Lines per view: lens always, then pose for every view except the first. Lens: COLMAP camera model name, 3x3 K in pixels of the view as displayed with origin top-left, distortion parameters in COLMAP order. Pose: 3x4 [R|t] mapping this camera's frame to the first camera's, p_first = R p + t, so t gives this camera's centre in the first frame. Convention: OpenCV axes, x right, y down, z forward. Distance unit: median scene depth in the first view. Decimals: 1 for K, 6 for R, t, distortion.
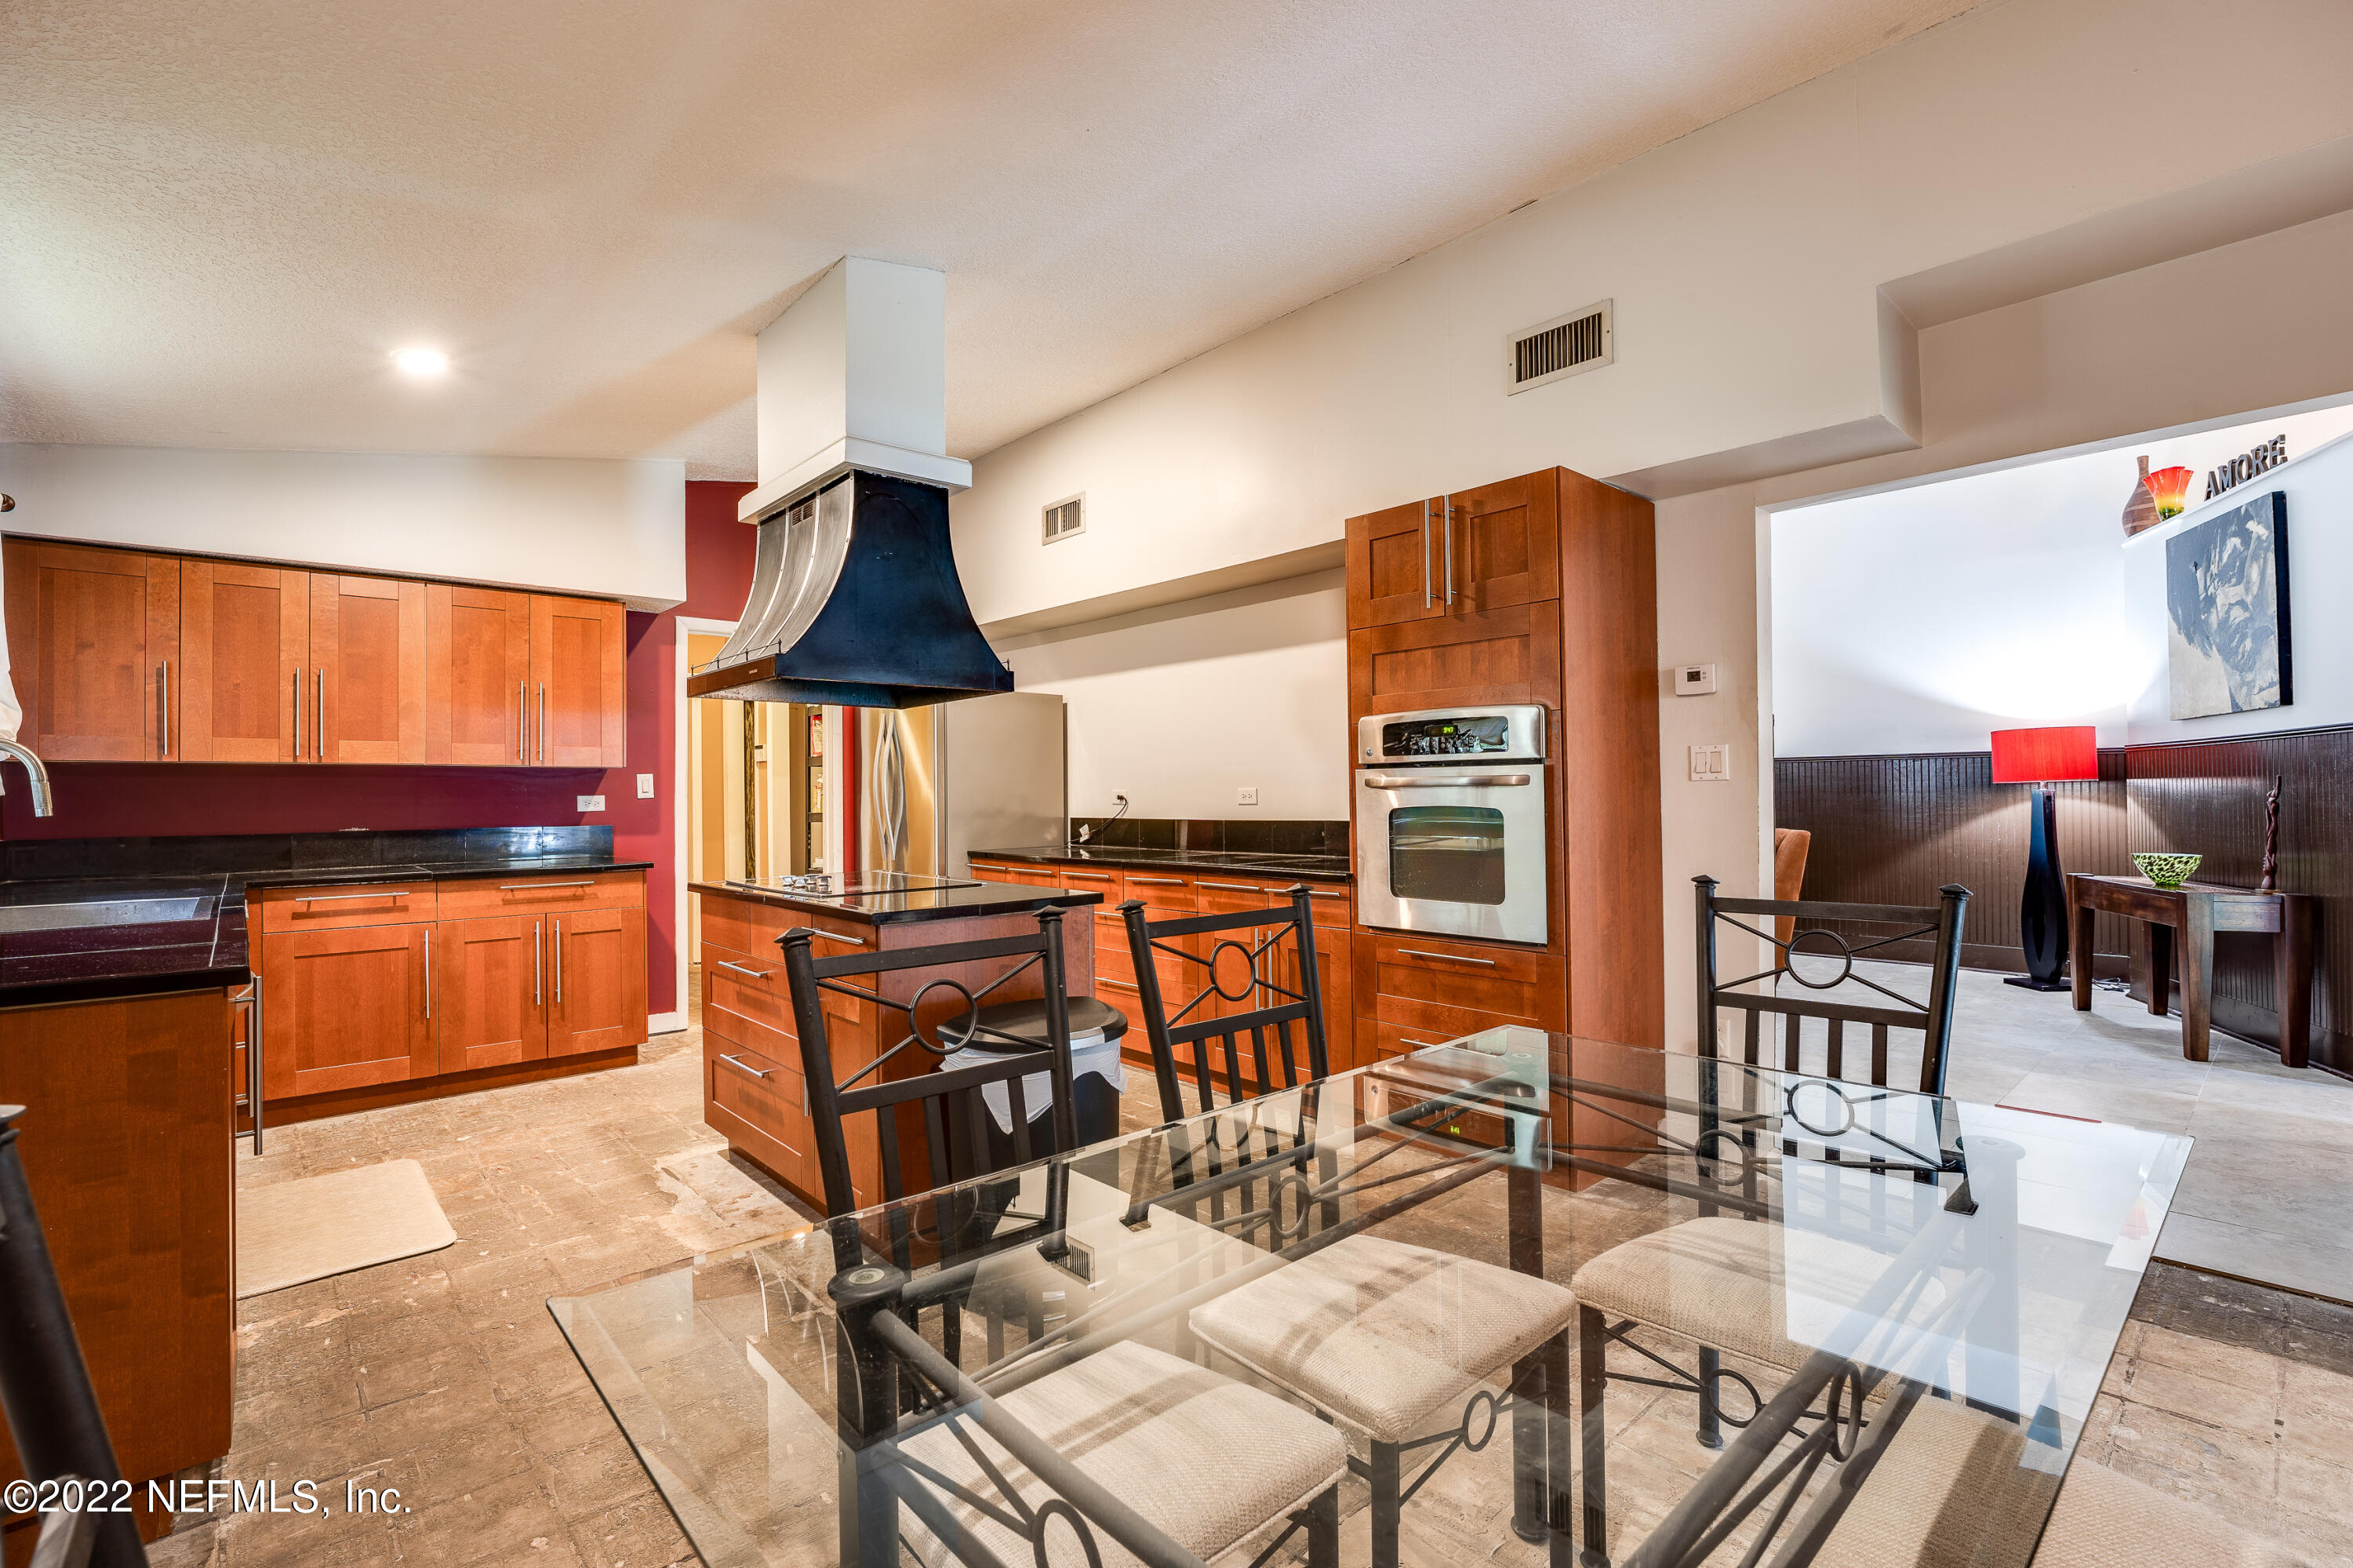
lens RADIAL K [[1053.5, 0, 1179.2], [0, 1053.5, 784.2], [0, 0, 1]] dist [-0.019505, 0.000745]
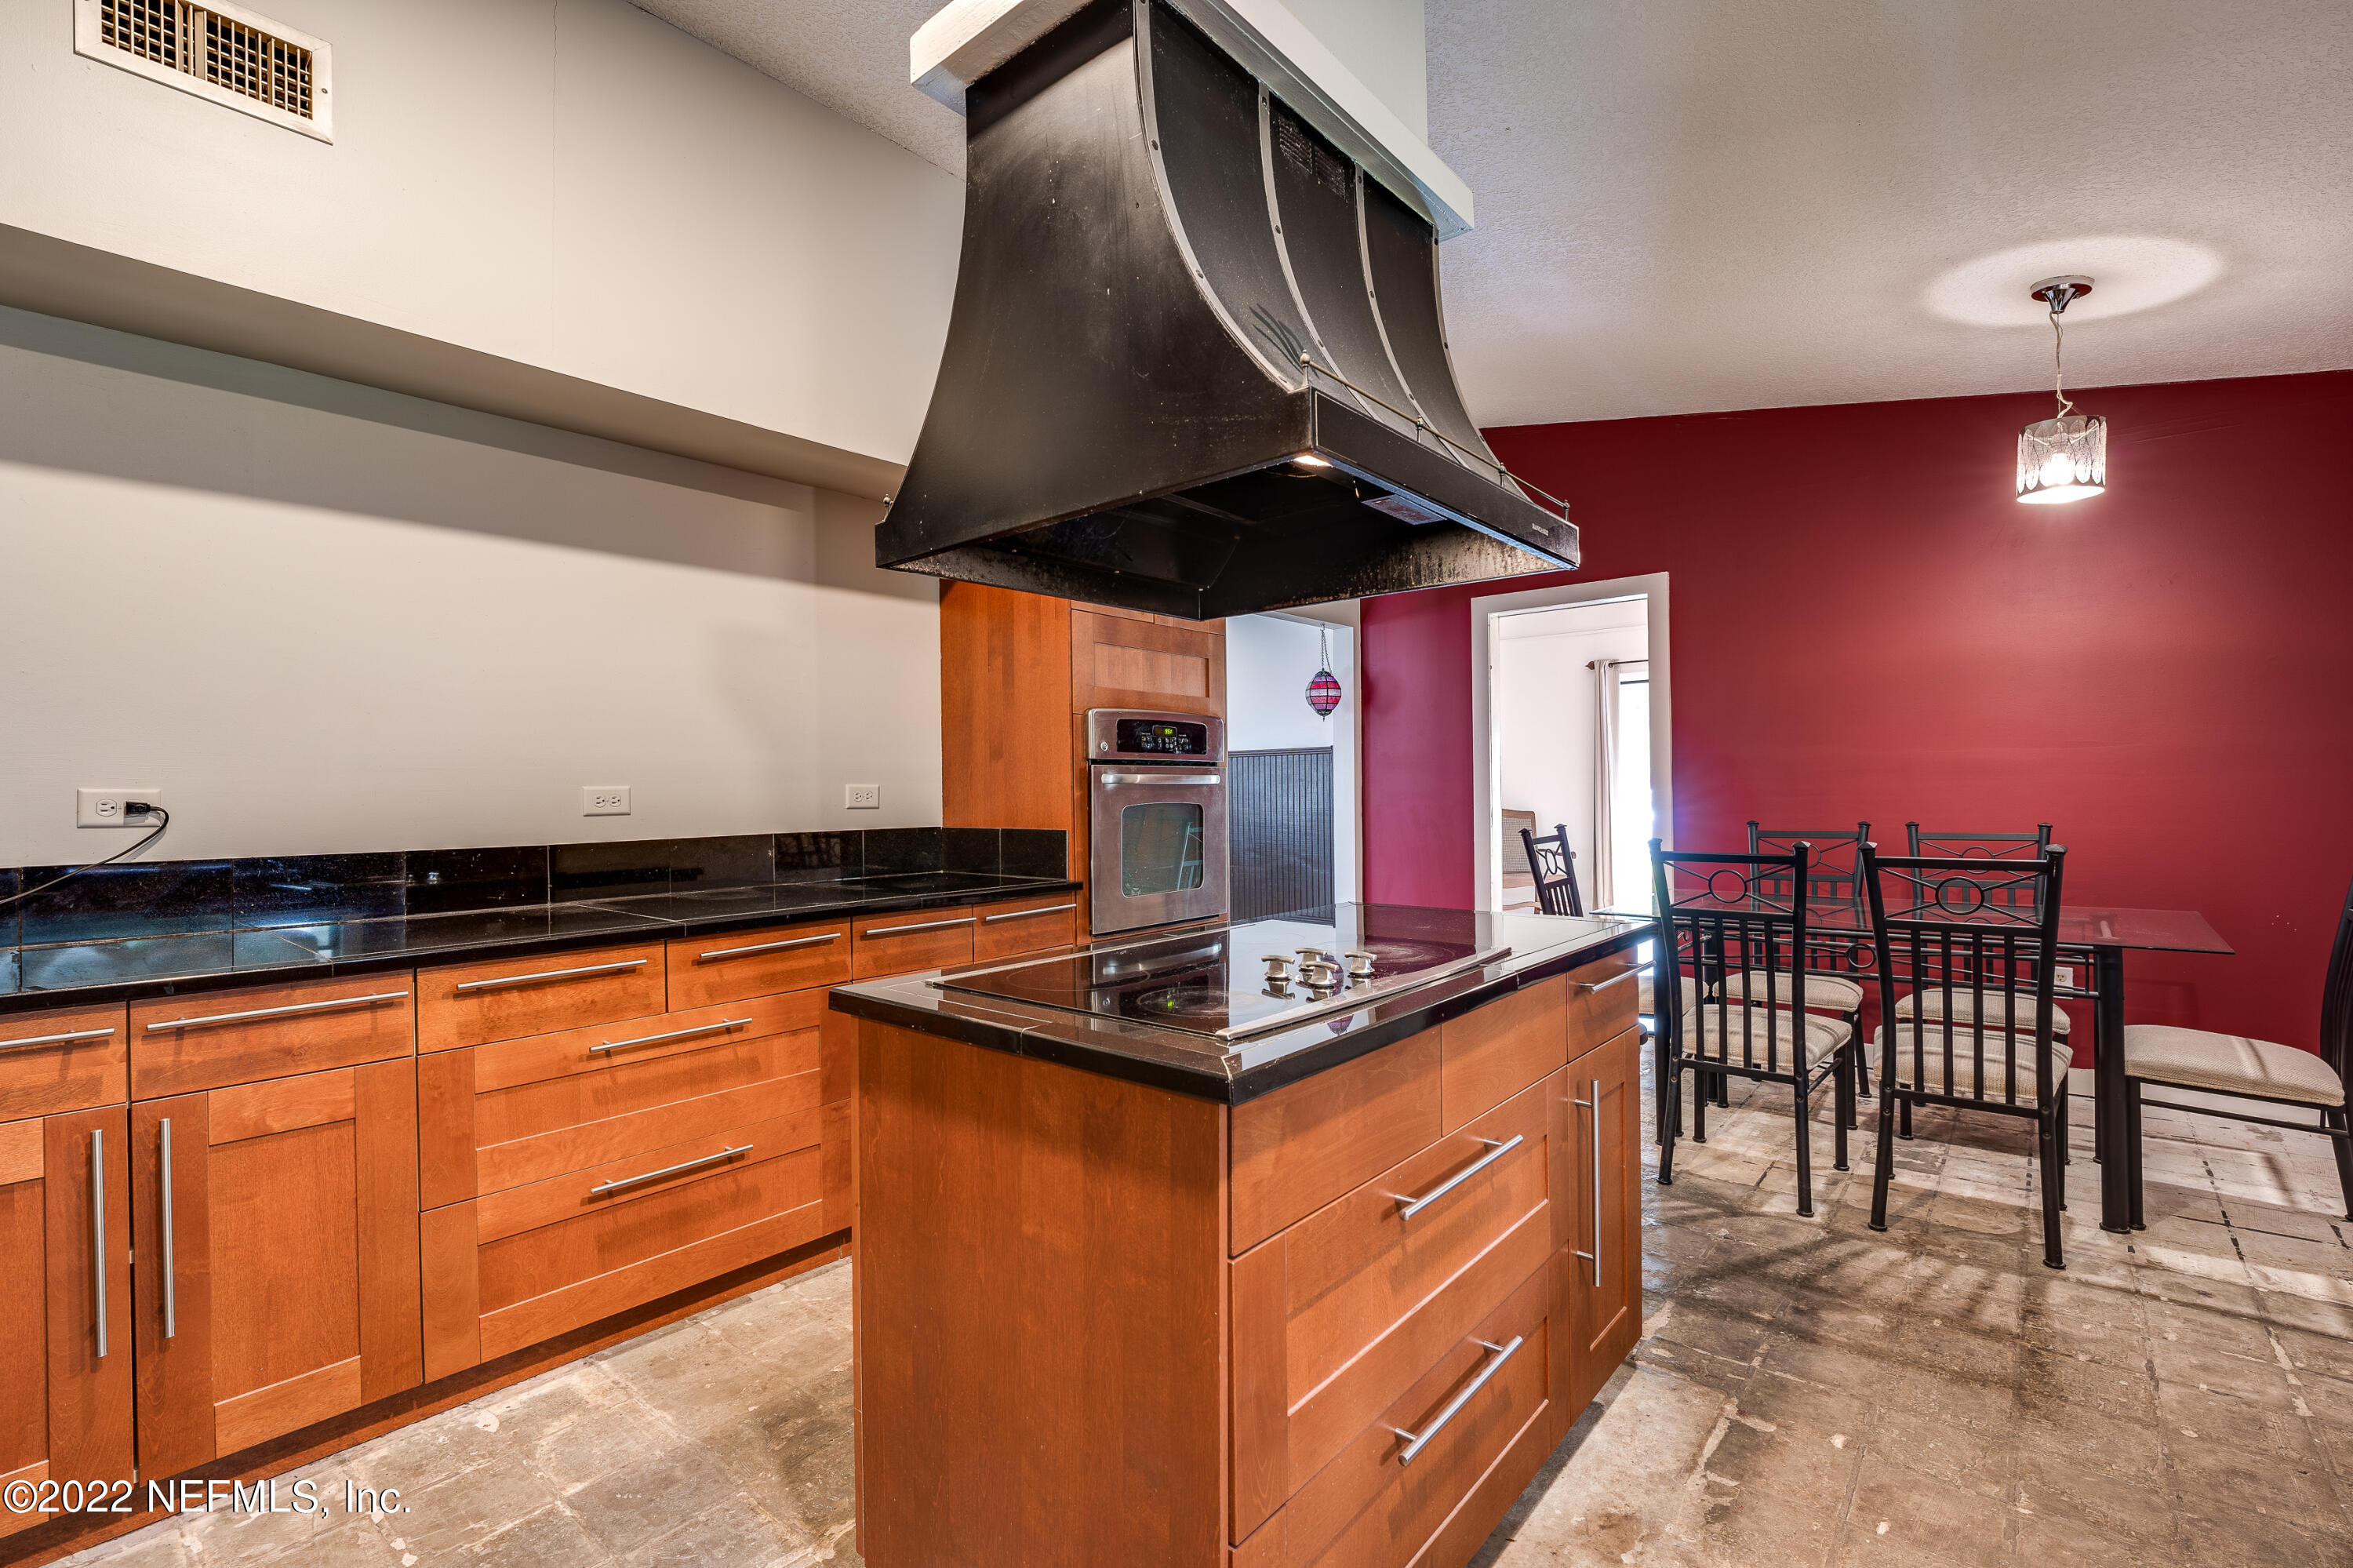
lens RADIAL K [[1053.5, 0, 1179.2], [0, 1053.5, 784.2], [0, 0, 1]] dist [-0.019505, 0.000745]
pose [[-0.134032, 0.019141, 0.990792, -0.677353], [0.006270, 0.999810, -0.018467, 0.018568], [-0.990957, 0.003737, -0.134126, 0.951578]]
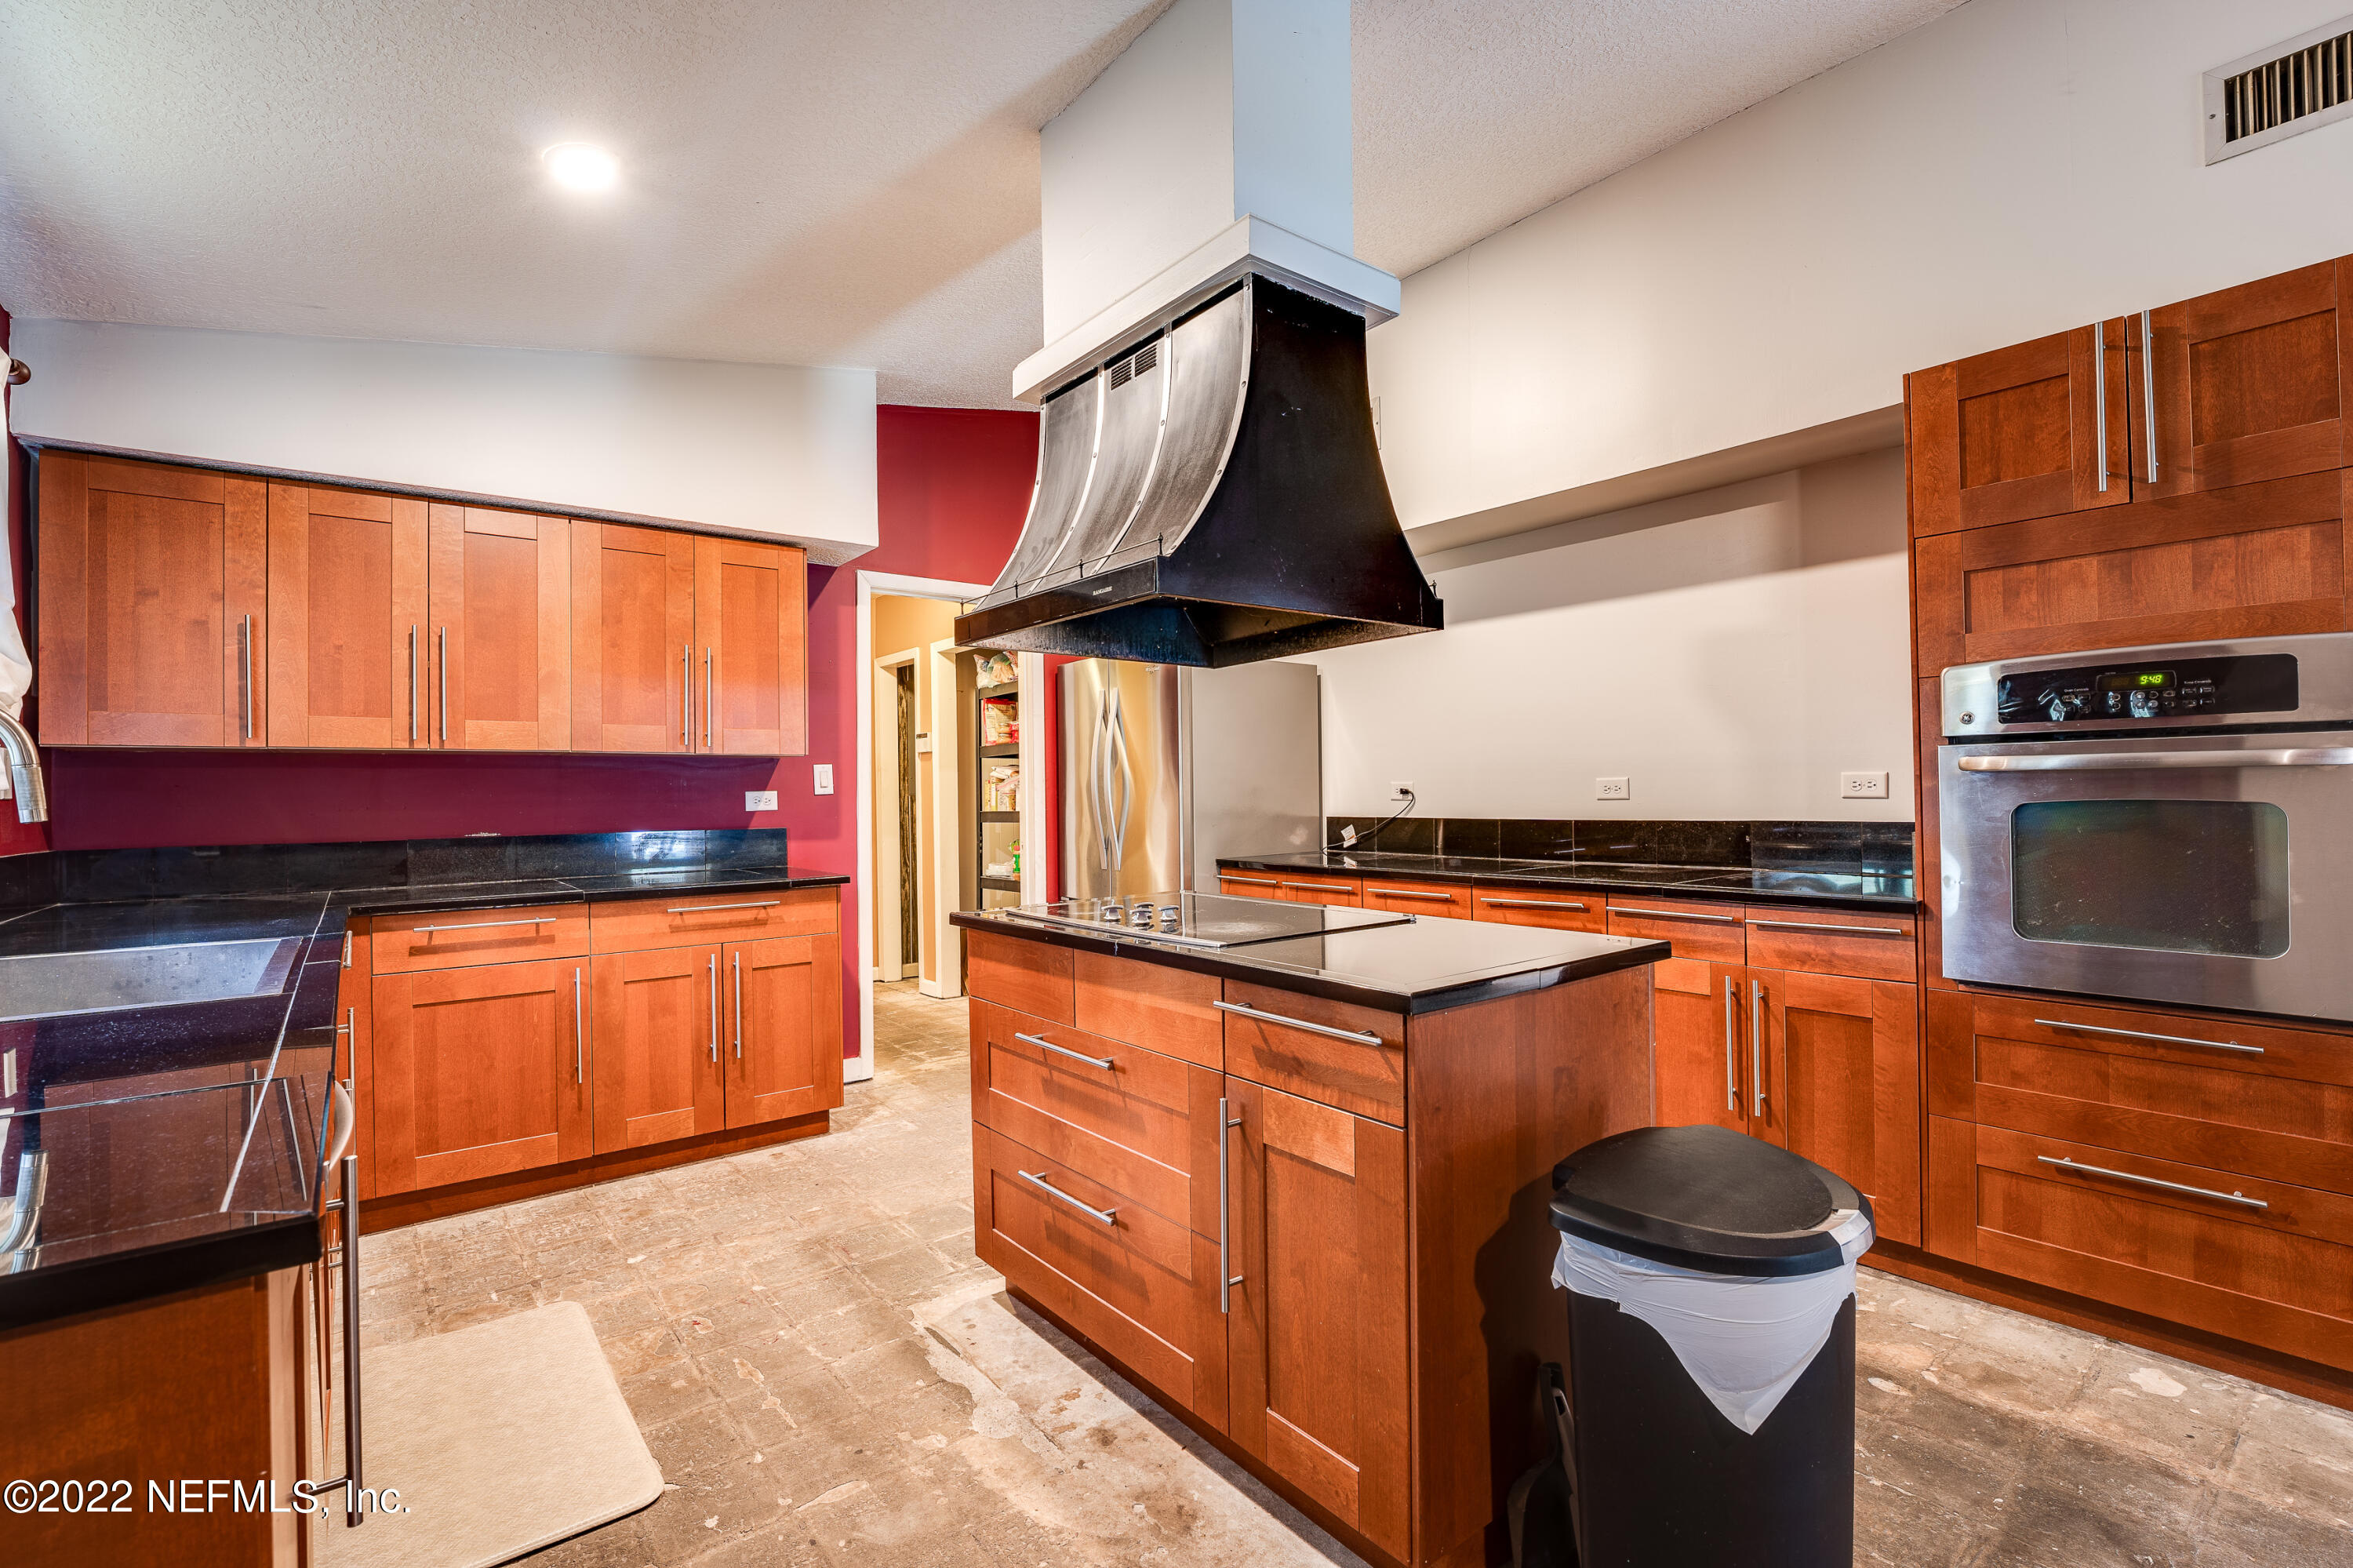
lens RADIAL K [[1053.5, 0, 1179.2], [0, 1053.5, 784.2], [0, 0, 1]] dist [-0.019505, 0.000745]
pose [[0.997689, -0.003907, -0.067834, -0.242357], [0.004073, 0.999989, 0.002314, 0.006562], [0.067824, -0.002584, 0.997694, 0.280679]]
